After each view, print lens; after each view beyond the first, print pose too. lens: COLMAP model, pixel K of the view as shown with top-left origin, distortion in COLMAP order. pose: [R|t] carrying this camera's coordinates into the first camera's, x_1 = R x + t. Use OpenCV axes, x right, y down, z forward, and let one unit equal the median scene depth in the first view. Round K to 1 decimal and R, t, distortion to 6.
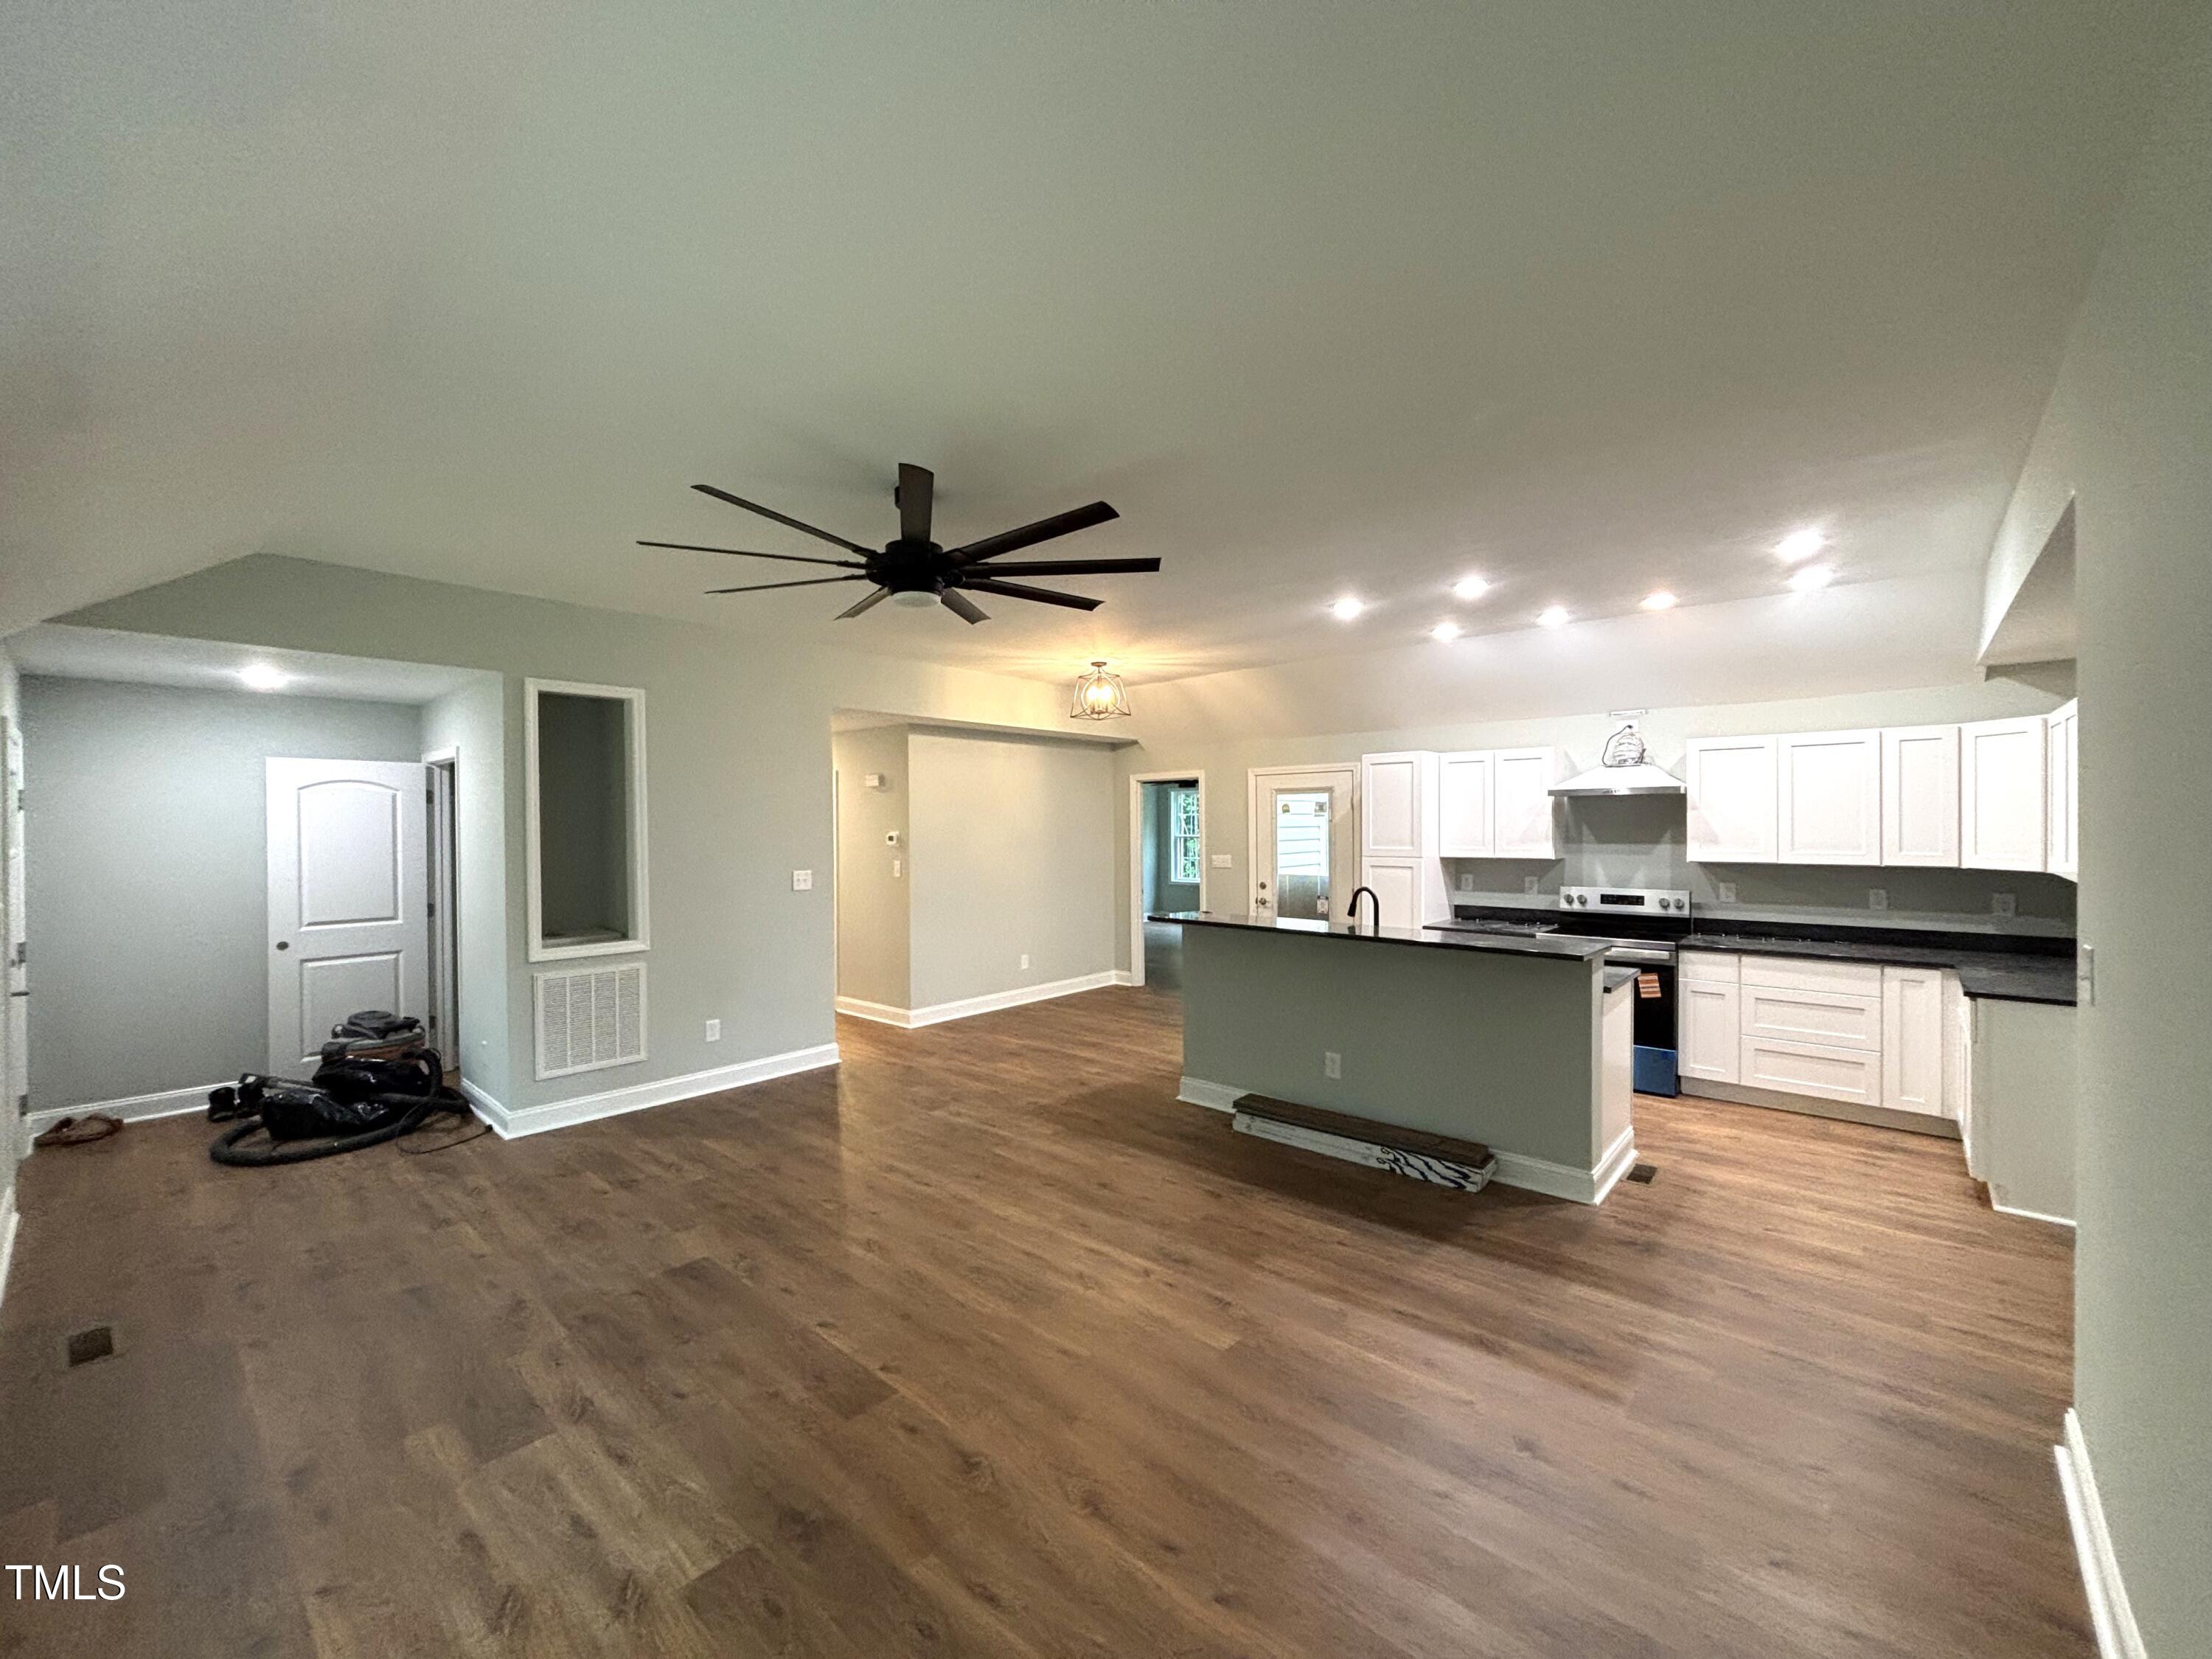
lens RADIAL K [[887.0, 0, 1096.4], [0, 887.0, 837.8], [0, 0, 1]] dist [0.000739, 0.002015]
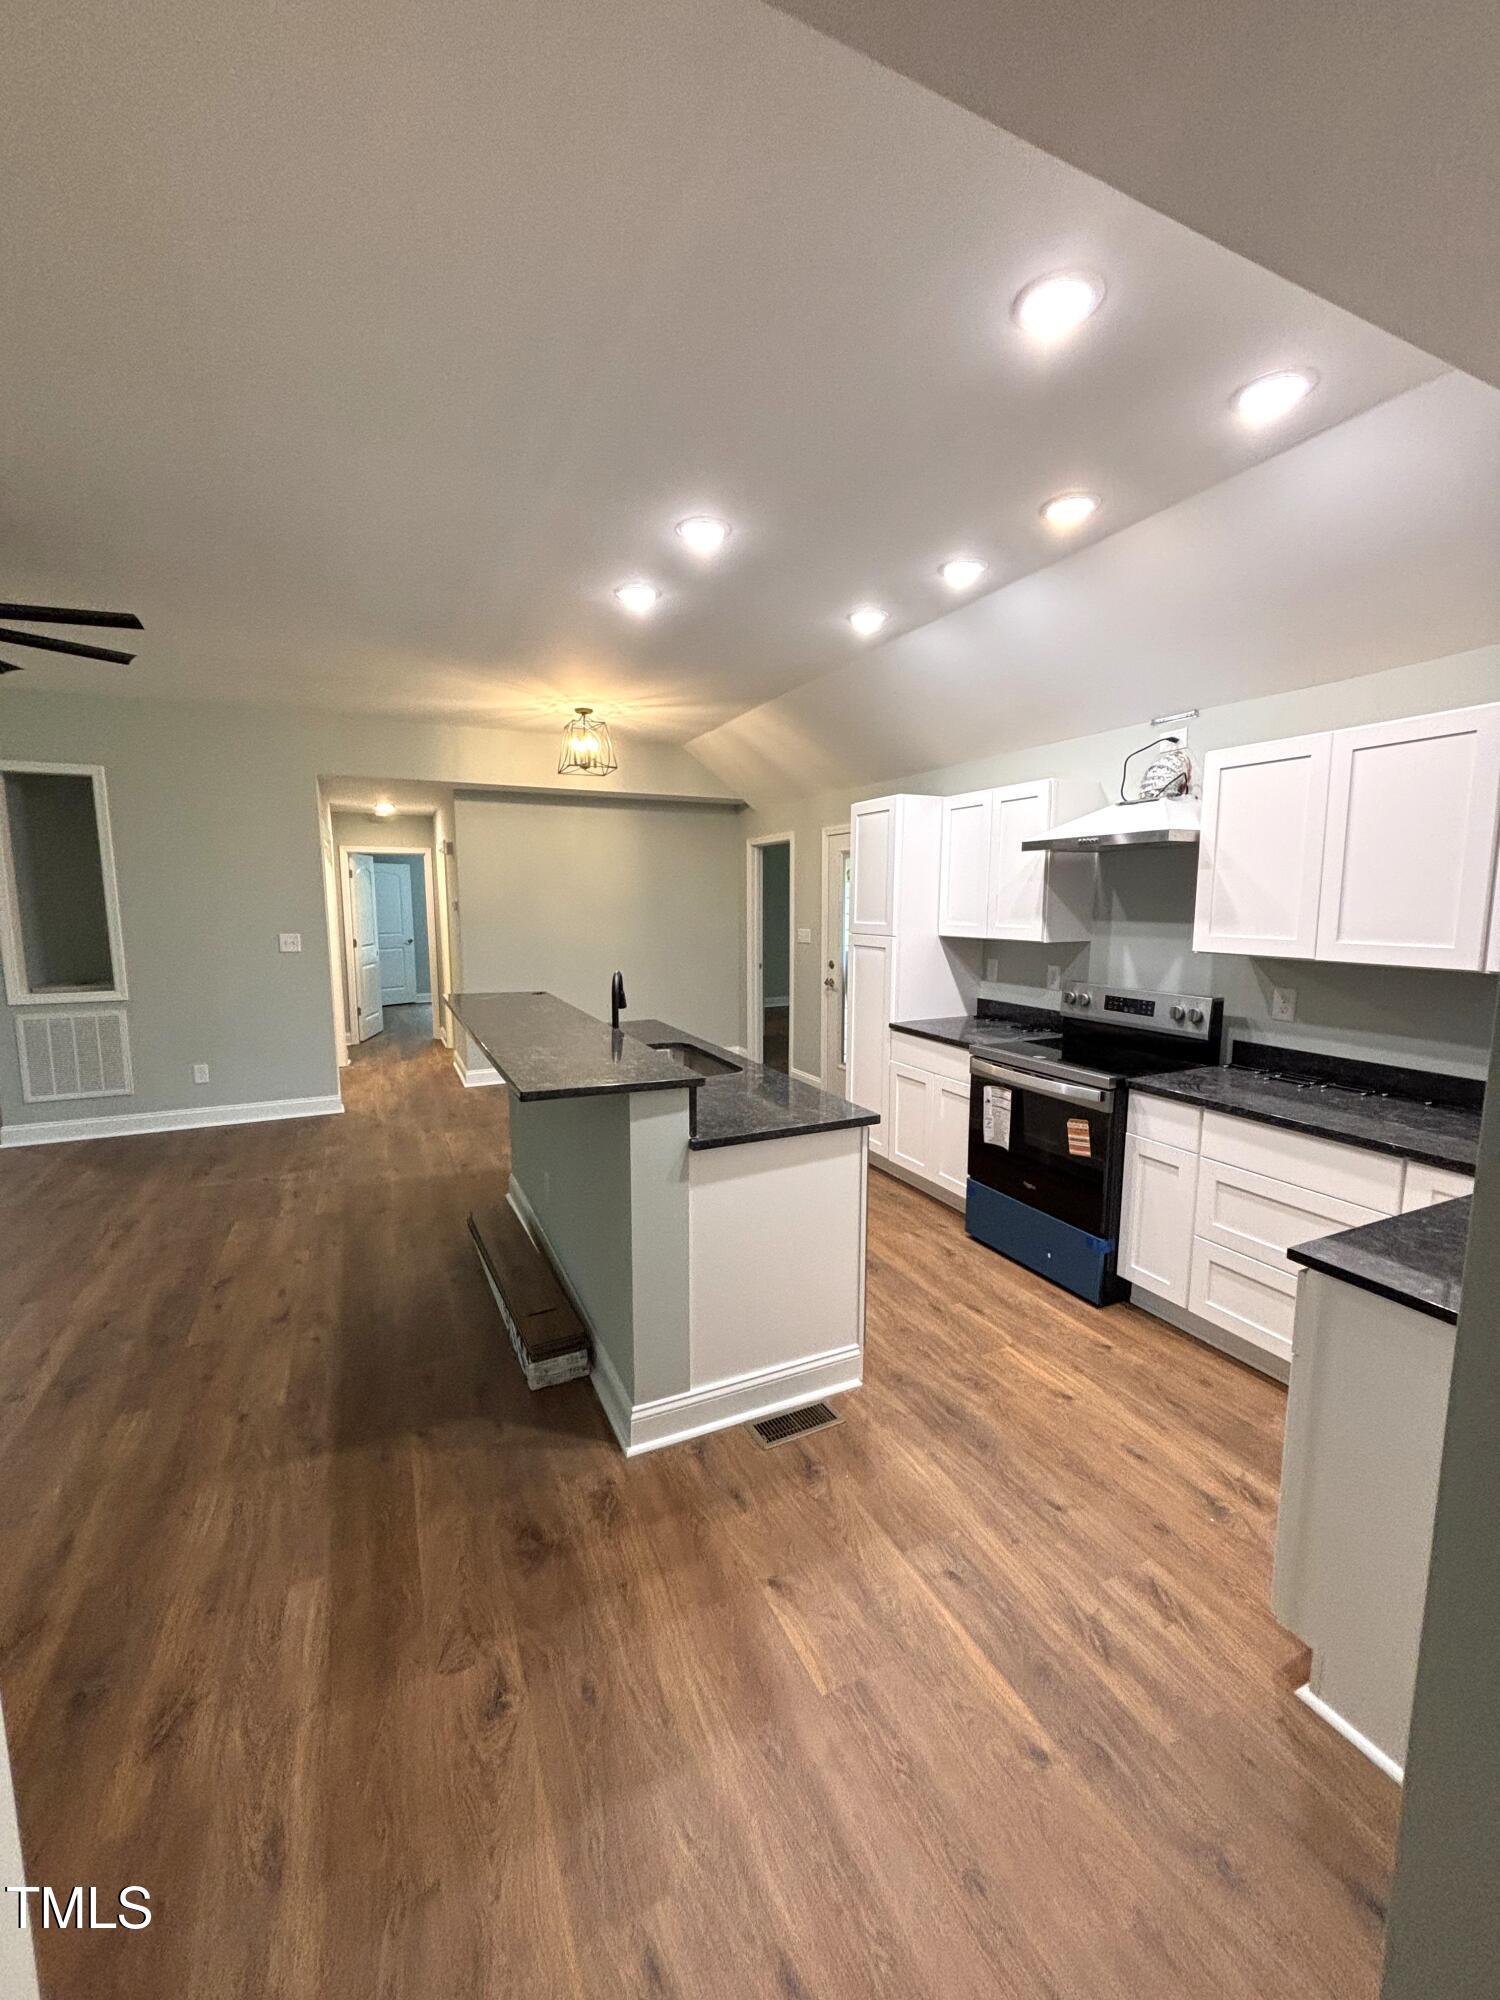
lens RADIAL K [[802.0, 0, 741.6], [0, 802.0, 998.8], [0, 0, 1]] dist [0.000739, 0.002015]
pose [[0.918050, 0.054848, -0.392653, 0.640092], [-0.010934, 0.993510, 0.113216, -0.000697], [0.396314, -0.099644, 0.912692, 0.379640]]
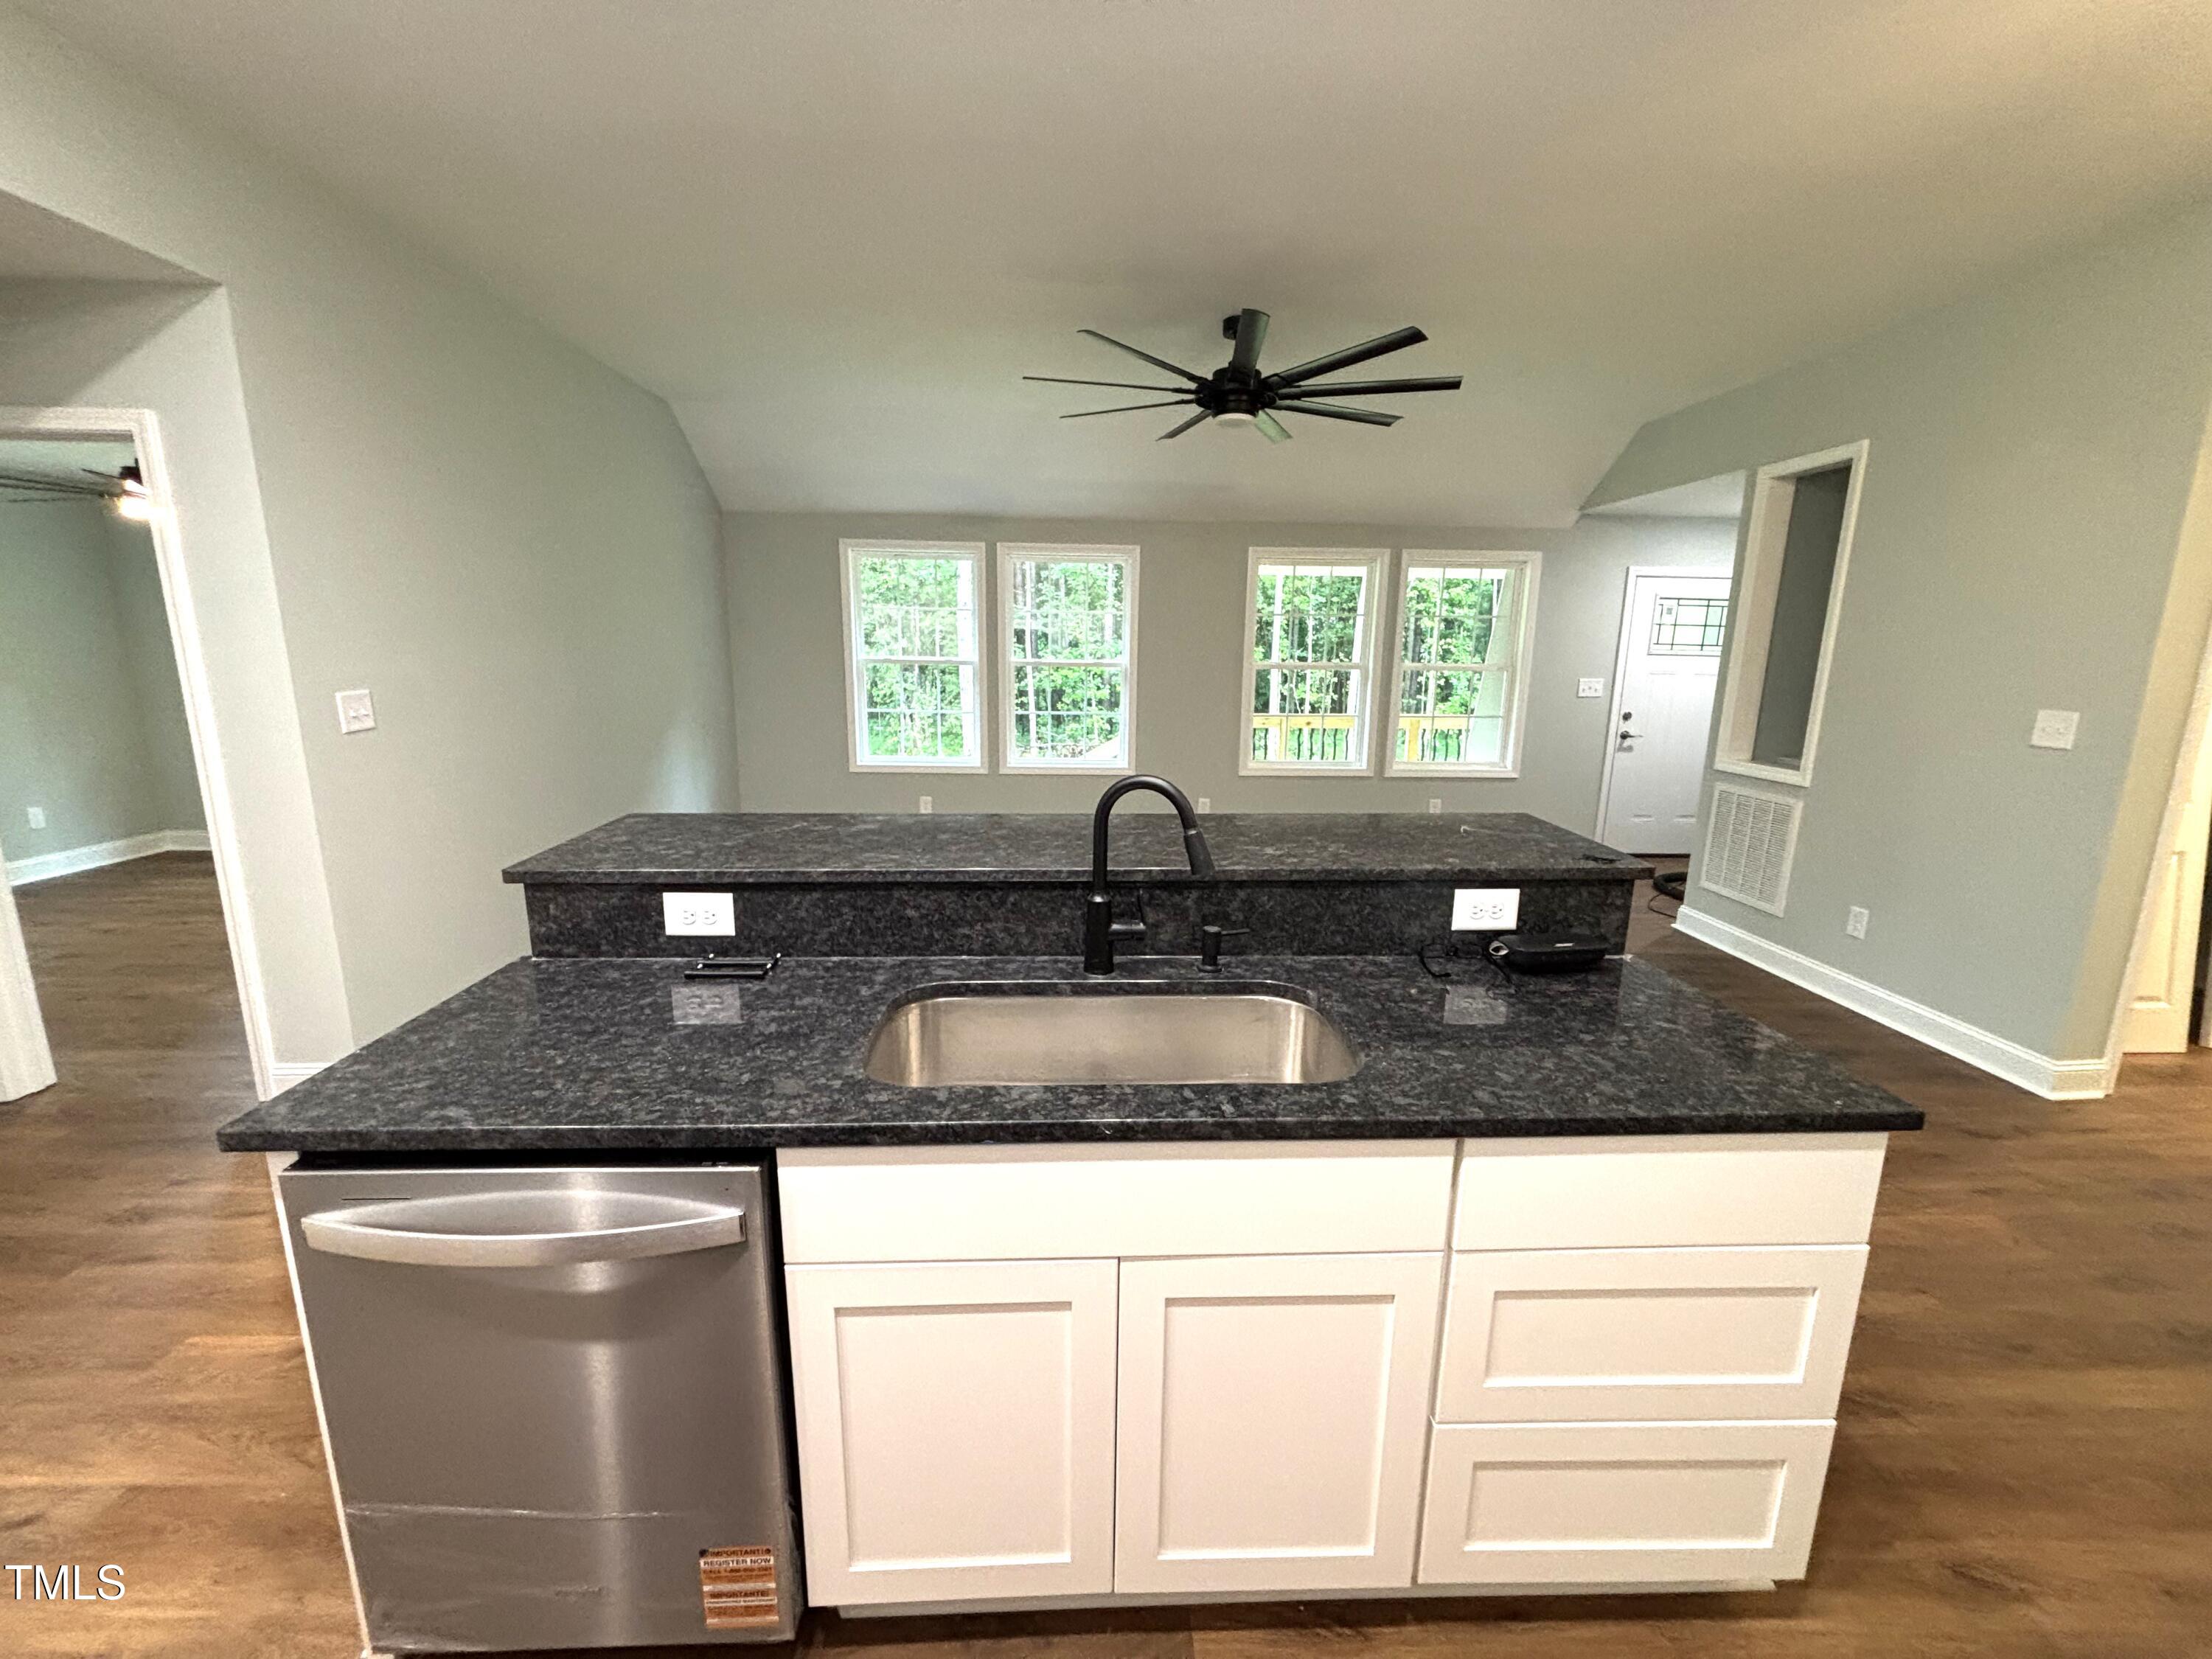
lens RADIAL K [[887.0, 0, 1106.4], [0, 887.0, 835.9], [0, 0, 1]] dist [0.000739, 0.002015]
pose [[-0.720925, 0.140104, -0.678703, 0.508259], [-0.019088, 0.974965, 0.221537, 0.004695], [0.692750, 0.172666, -0.700202, 1.155571]]
